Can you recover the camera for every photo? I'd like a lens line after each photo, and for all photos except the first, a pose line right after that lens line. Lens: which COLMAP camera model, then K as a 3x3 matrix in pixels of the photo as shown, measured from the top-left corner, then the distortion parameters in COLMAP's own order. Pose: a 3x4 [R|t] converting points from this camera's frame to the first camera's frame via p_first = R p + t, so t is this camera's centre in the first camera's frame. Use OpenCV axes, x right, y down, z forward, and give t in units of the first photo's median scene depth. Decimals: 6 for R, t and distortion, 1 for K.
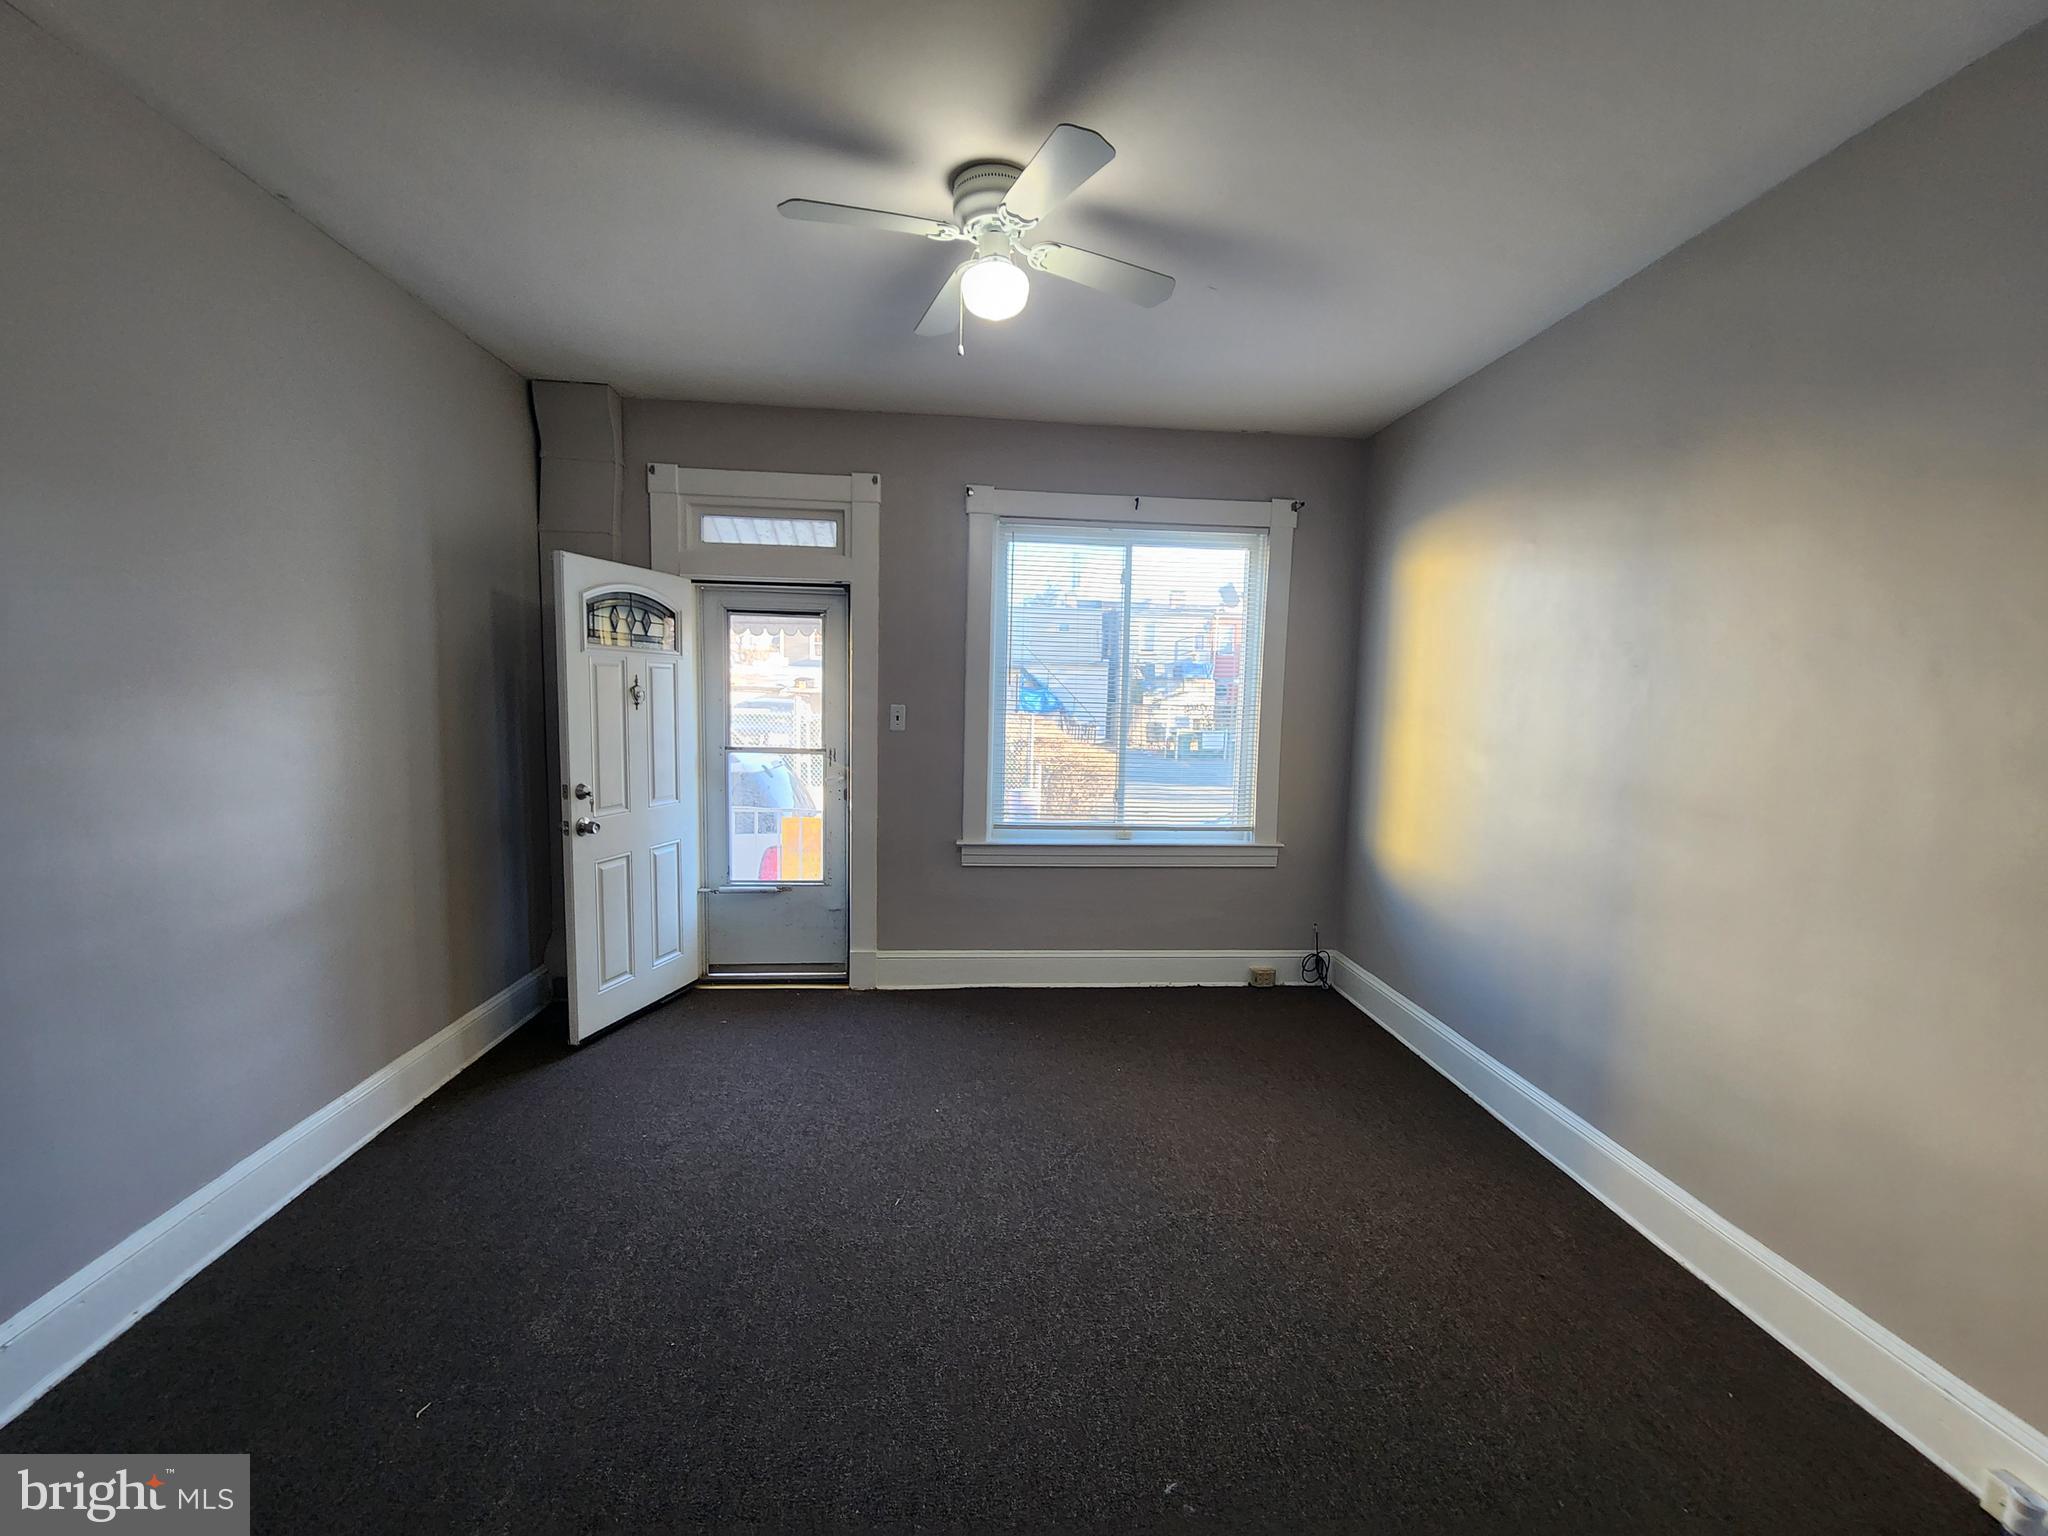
lens RADIAL K [[830.1, 0, 1027.6], [0, 830.1, 772.0], [0, 0, 1]] dist [0.000058, 0.000208]
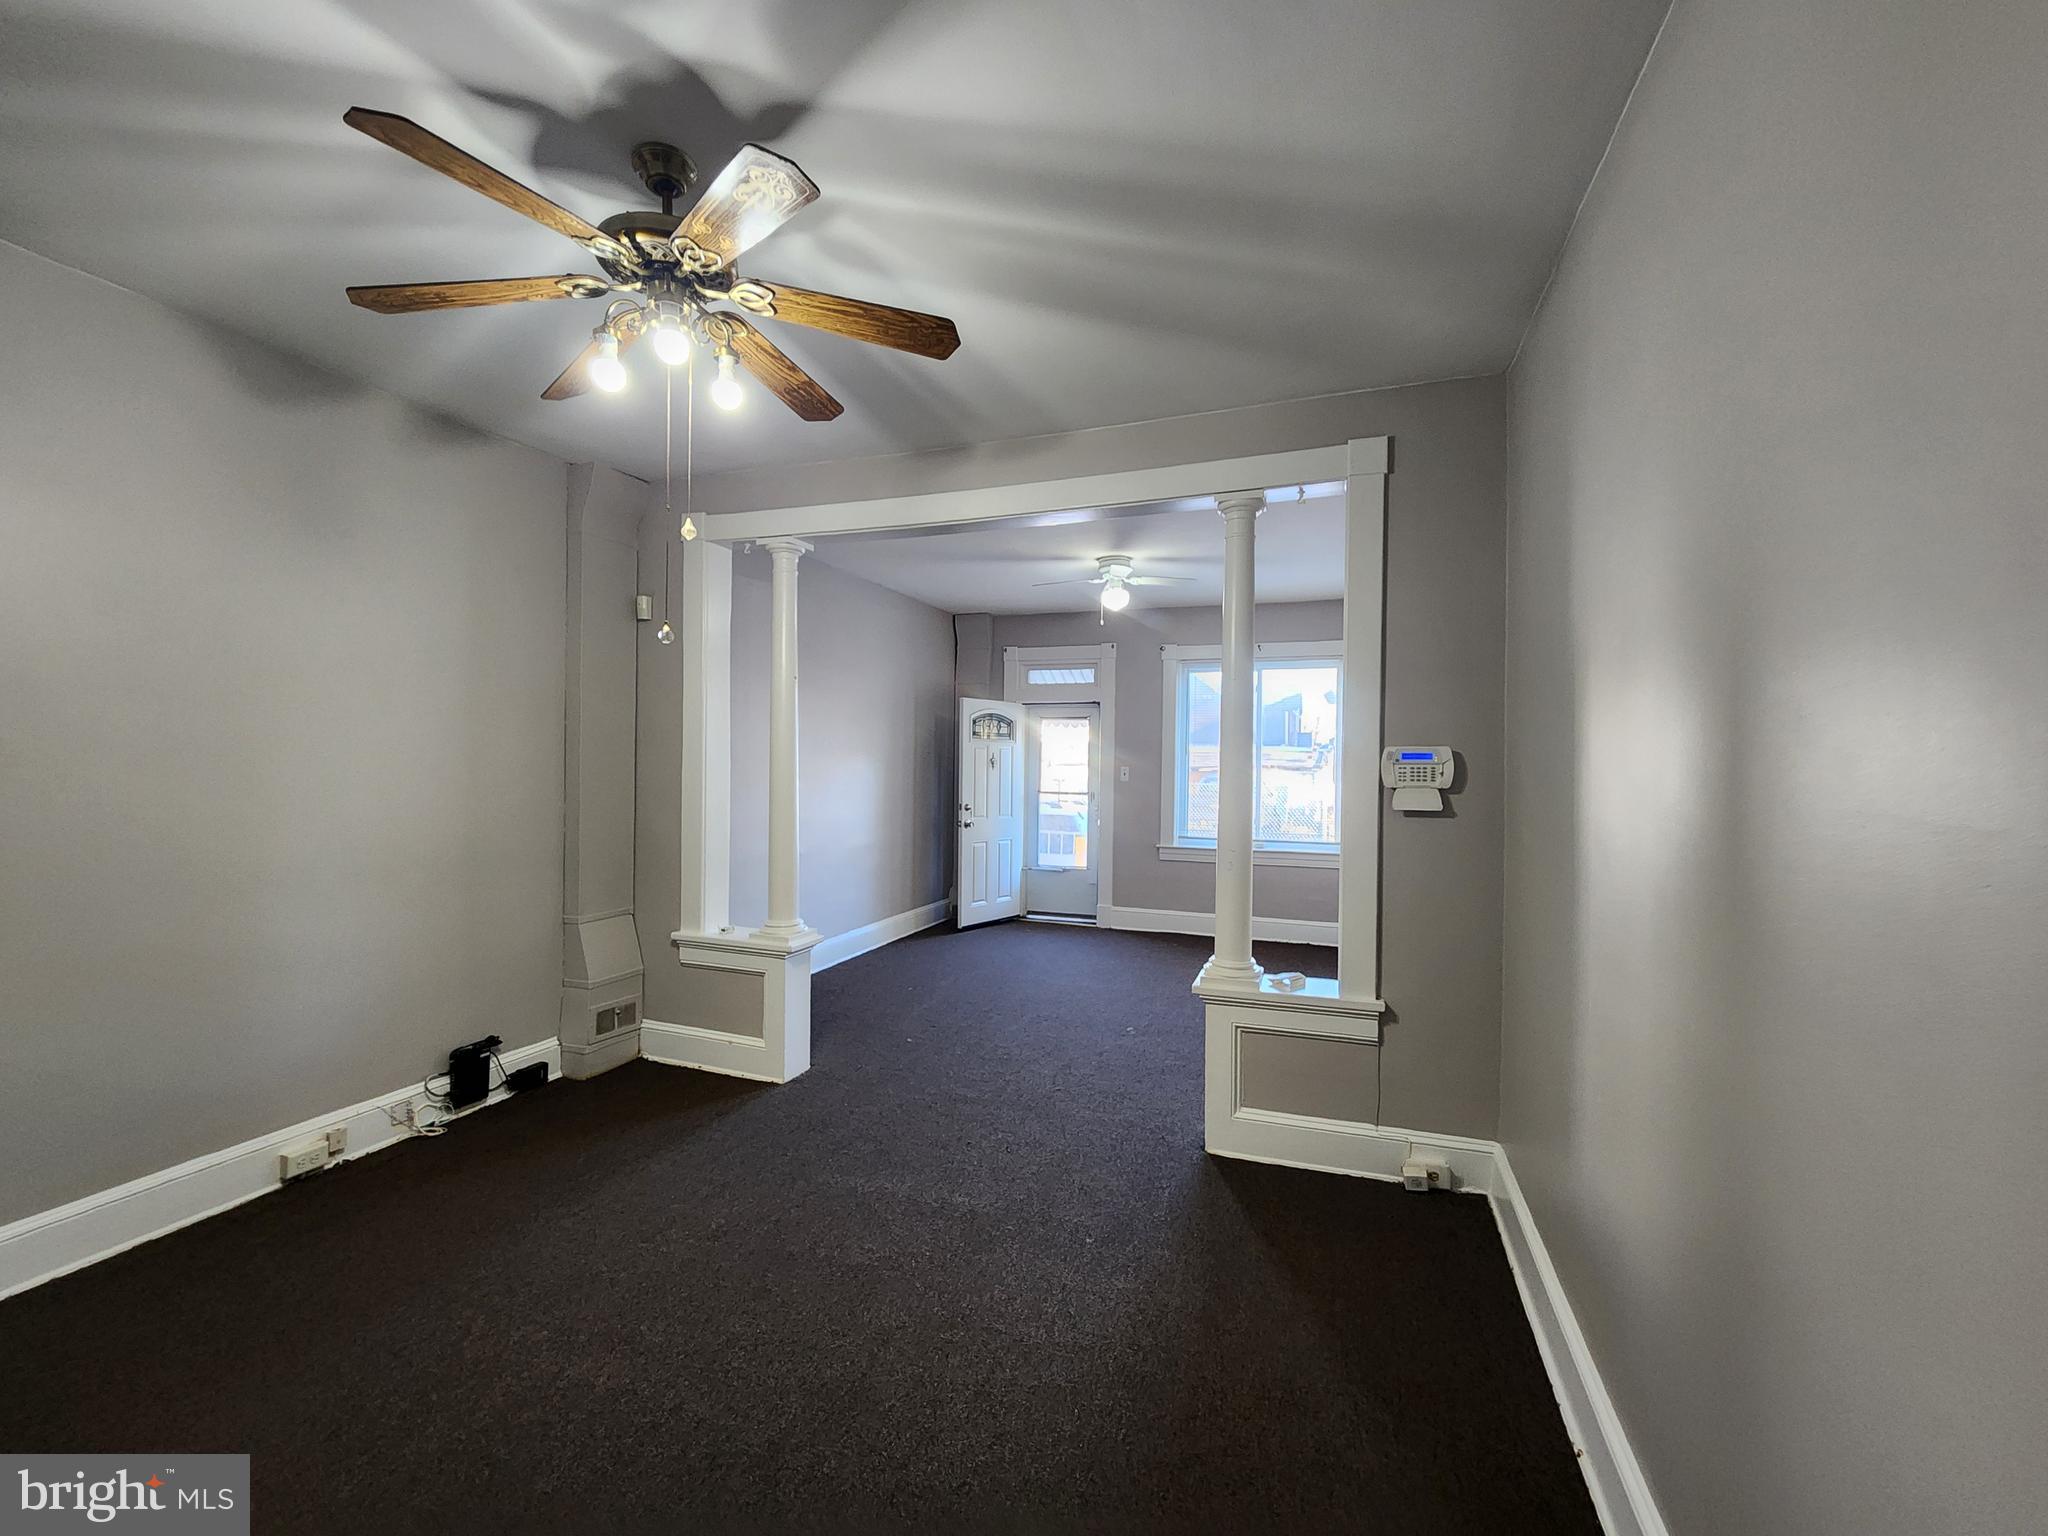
lens RADIAL K [[842.3, 0, 1023.3], [0, 842.3, 763.6], [0, 0, 1]] dist [0.000258, -0.000057]
pose [[0.899866, -0.011883, -0.436005, 0.453969], [-0.030597, 0.995446, -0.090280, 0.085287], [0.435092, 0.094580, 0.895405, -0.747583]]
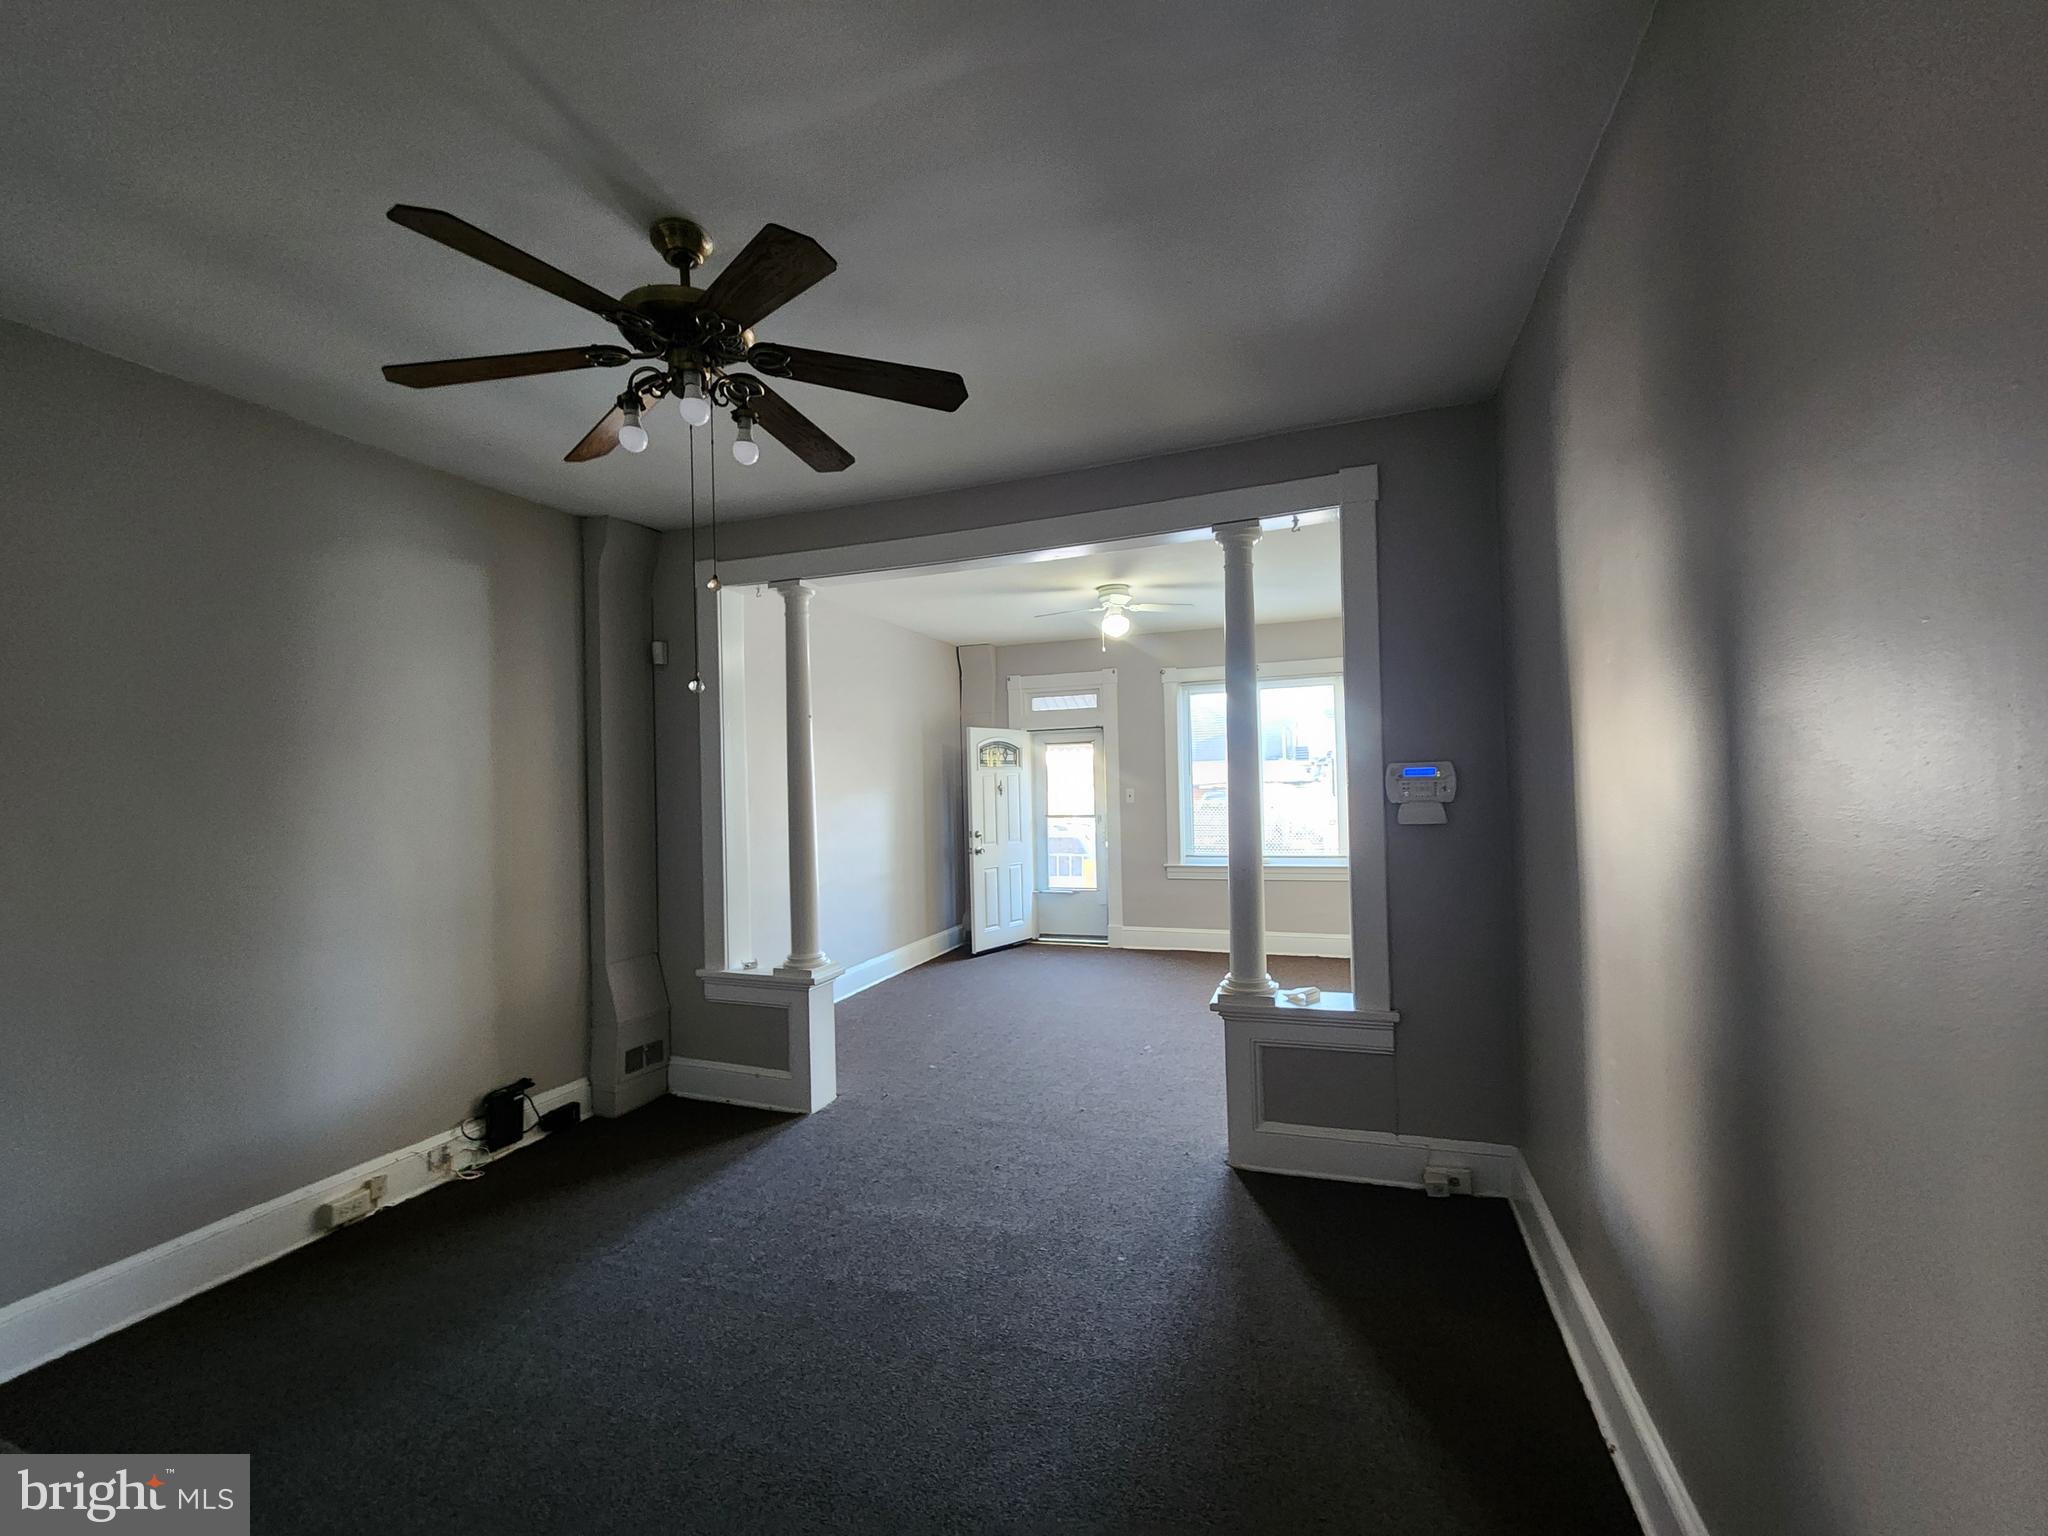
lens RADIAL K [[830.1, 0, 1027.6], [0, 830.1, 772.0], [0, 0, 1]] dist [0.000058, 0.000208]
pose [[0.899622, -0.052965, -0.433445, 0.449410], [0.006430, 0.994116, -0.108132, 0.080550], [0.436621, 0.094491, 0.894669, -0.762506]]
